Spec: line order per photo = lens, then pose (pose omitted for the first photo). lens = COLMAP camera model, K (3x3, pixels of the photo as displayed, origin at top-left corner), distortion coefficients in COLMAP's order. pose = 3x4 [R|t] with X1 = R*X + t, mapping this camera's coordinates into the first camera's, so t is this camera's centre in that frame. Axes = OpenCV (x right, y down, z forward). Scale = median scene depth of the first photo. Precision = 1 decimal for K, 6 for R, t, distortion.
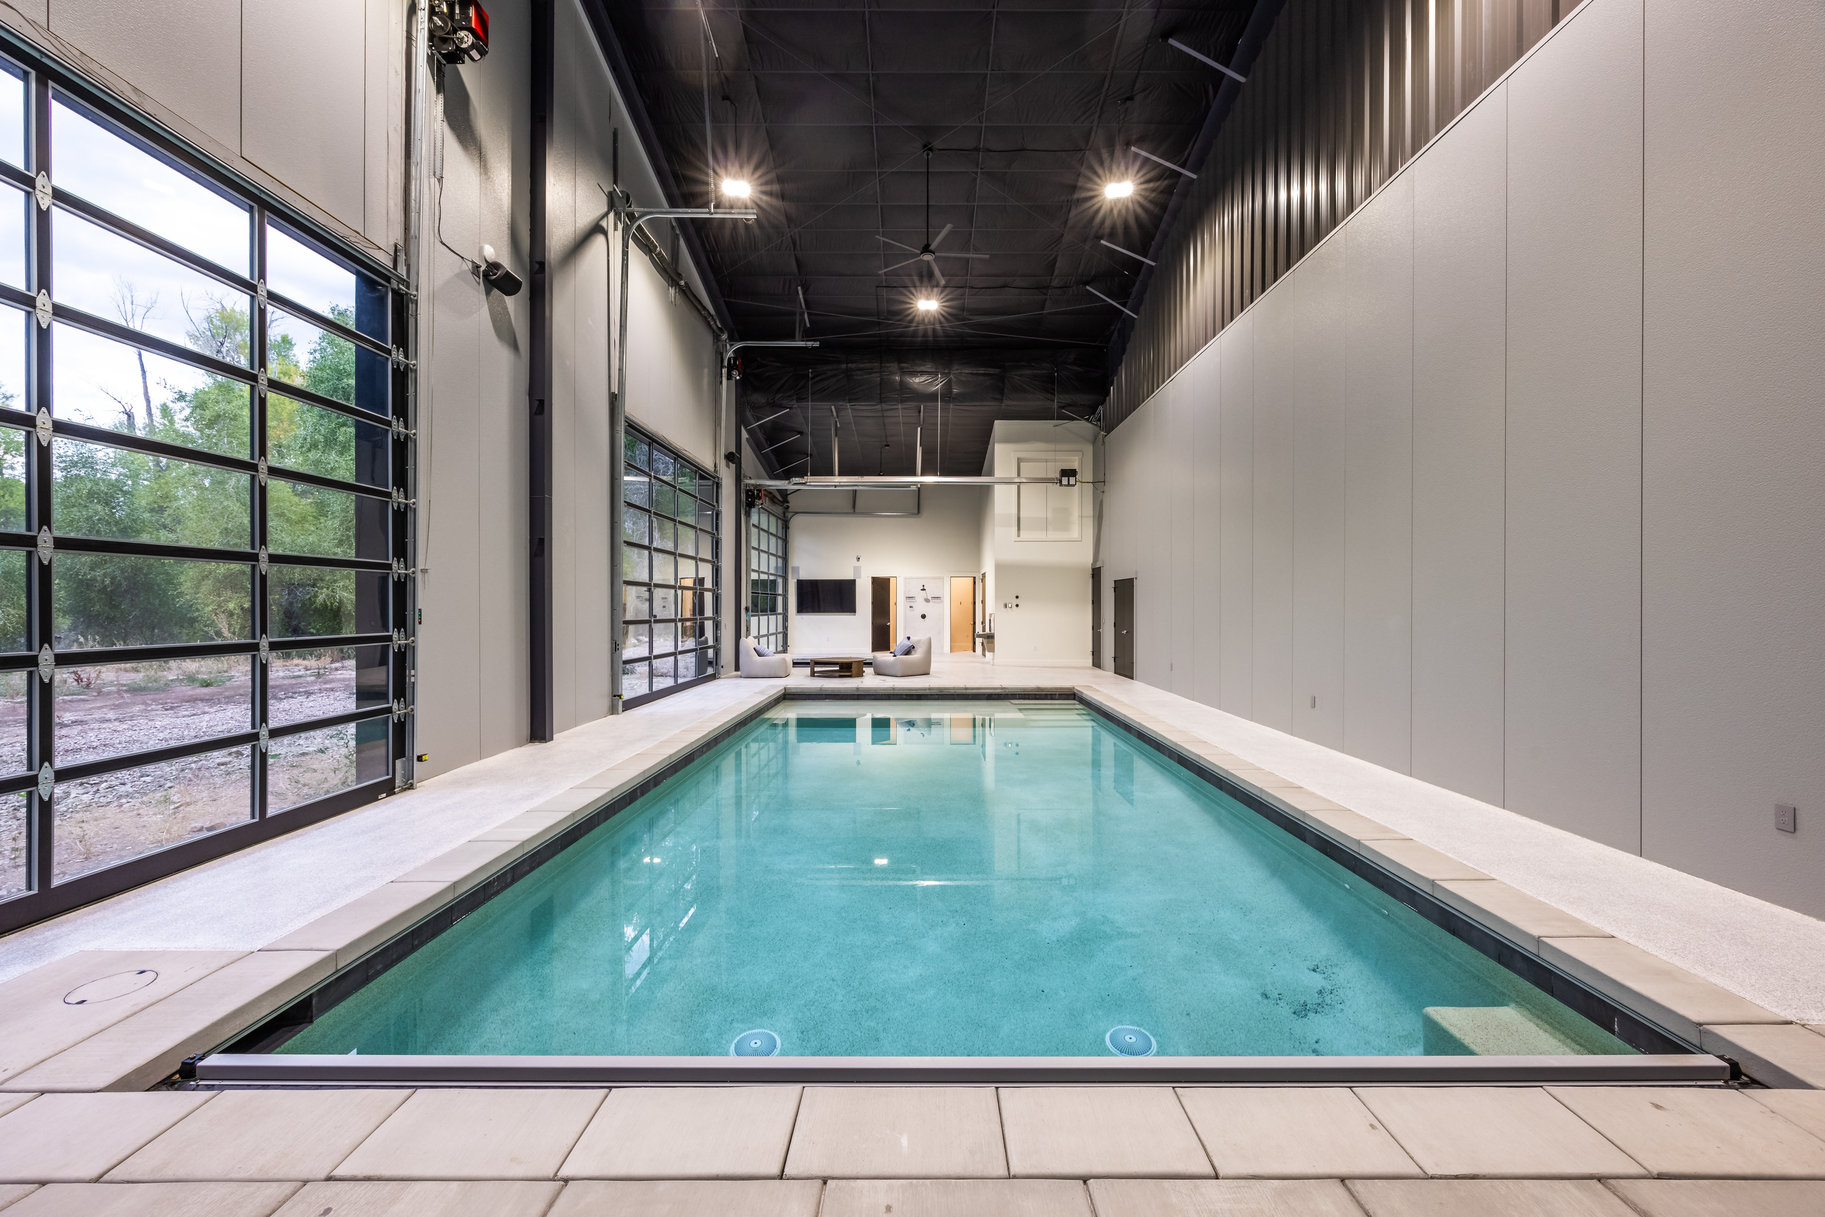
lens RADIAL K [[763.3, 0, 912.5], [0, 763.3, 608.5], [0, 0, 1]] dist [-0.000670, -0.000347]
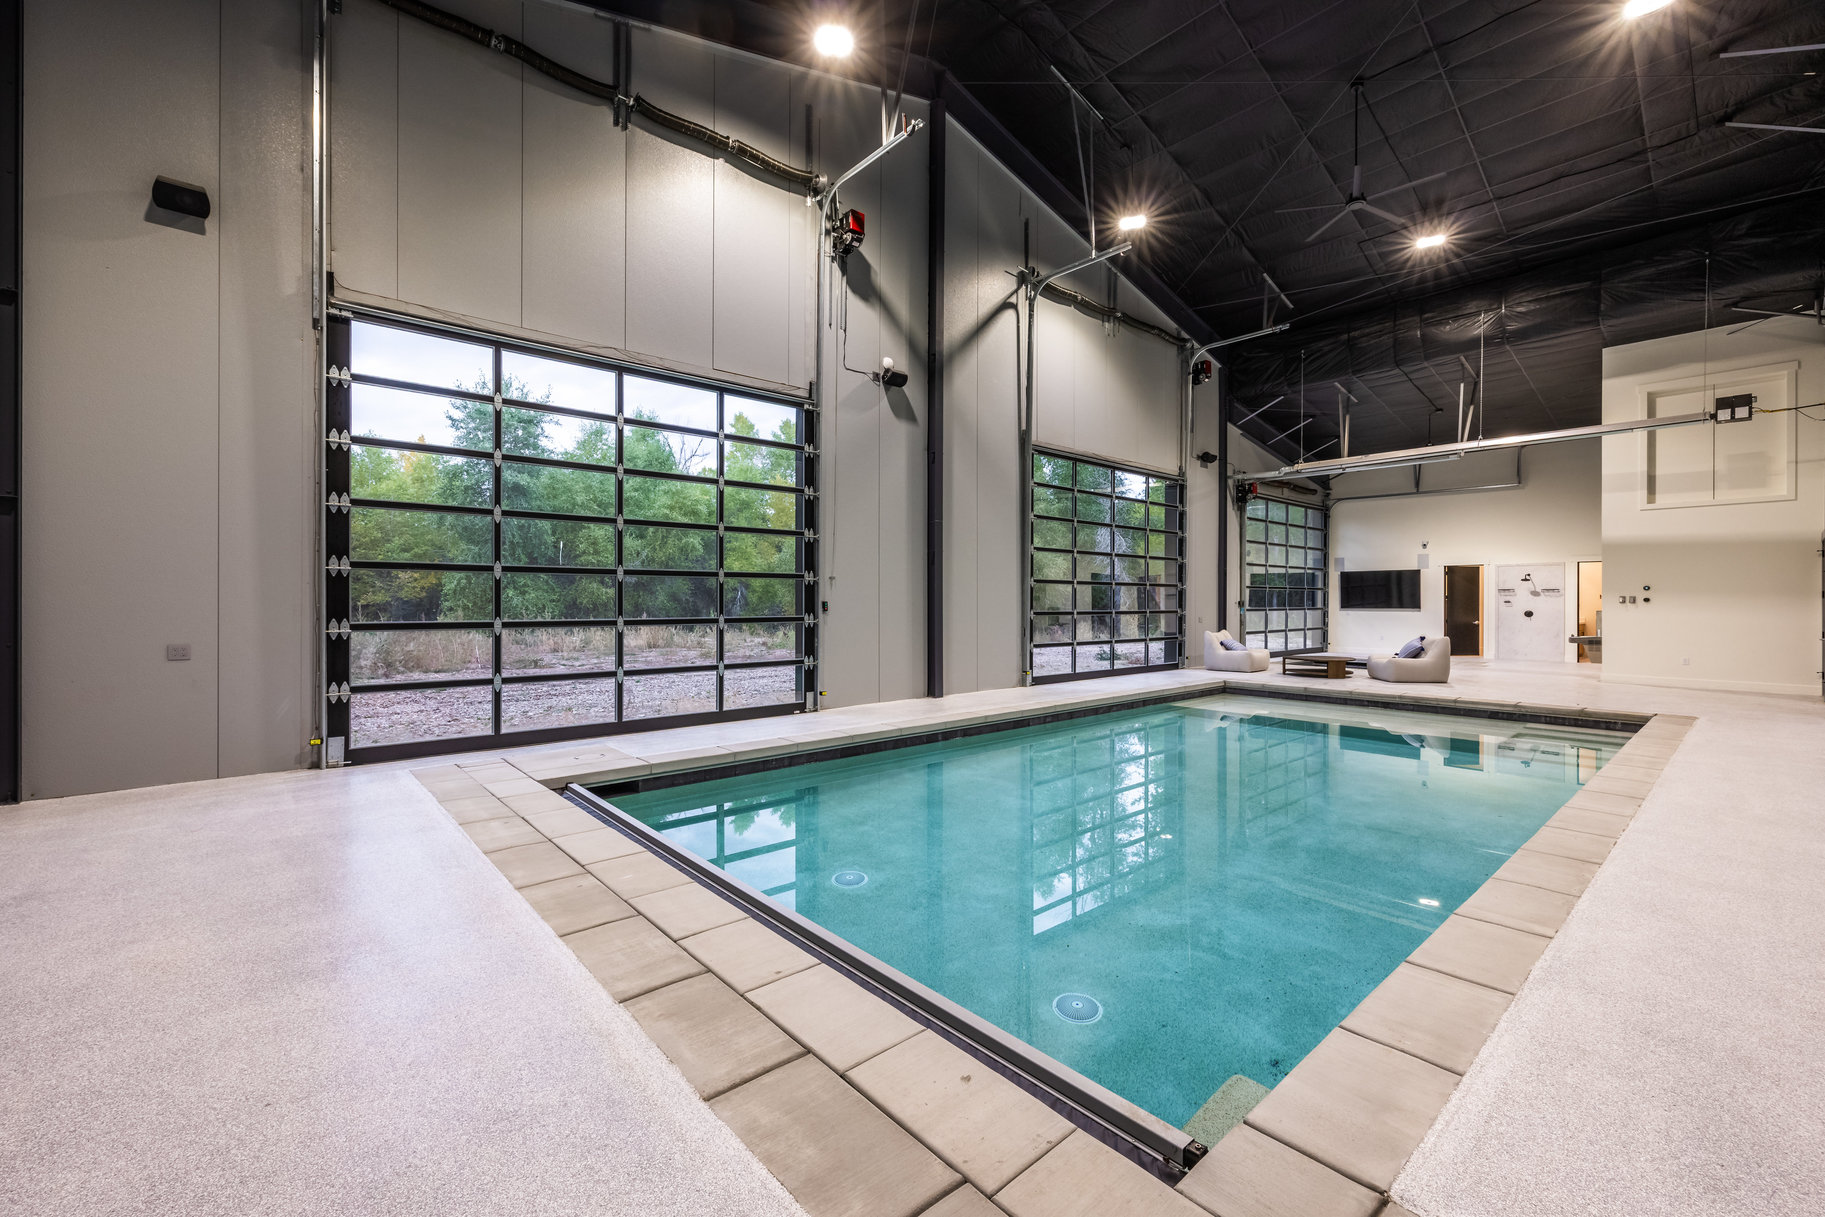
lens RADIAL K [[737.0, 0, 916.9], [0, 737.0, 601.4], [0, 0, 1]] dist [-0.000762, -0.000014]
pose [[0.661734, 0.001208, -0.749737, 0.232367], [-0.003087, 0.999995, -0.001113, 0.000373], [0.749732, 0.003051, 0.661735, 0.038862]]
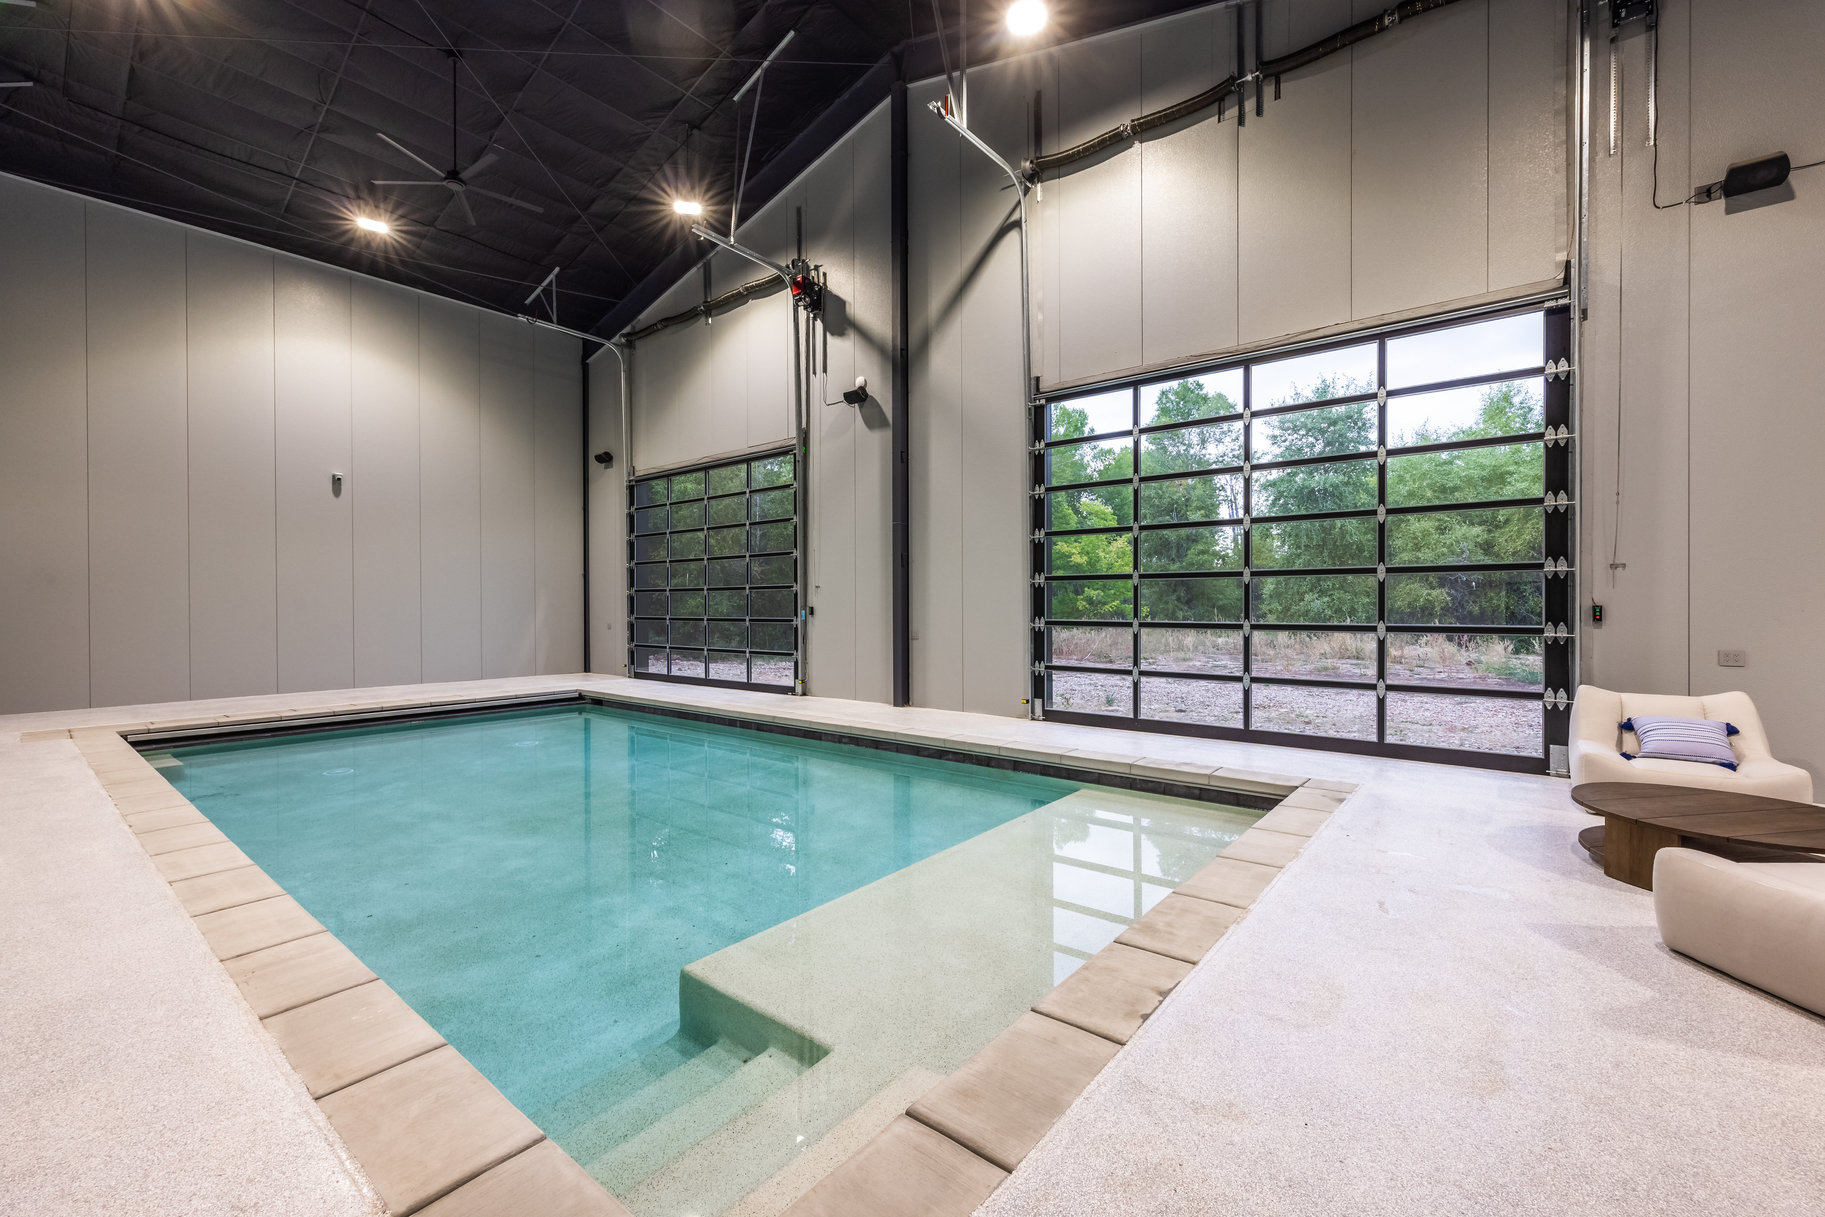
lens RADIAL K [[737.0, 0, 916.9], [0, 737.0, 601.4], [0, 0, 1]] dist [-0.000762, -0.000014]
pose [[-0.609932, -0.000498, -0.792454, 0.241723], [0.000629, 0.999999, -0.001113, -0.003429], [0.792454, -0.001177, -0.609931, 0.836441]]
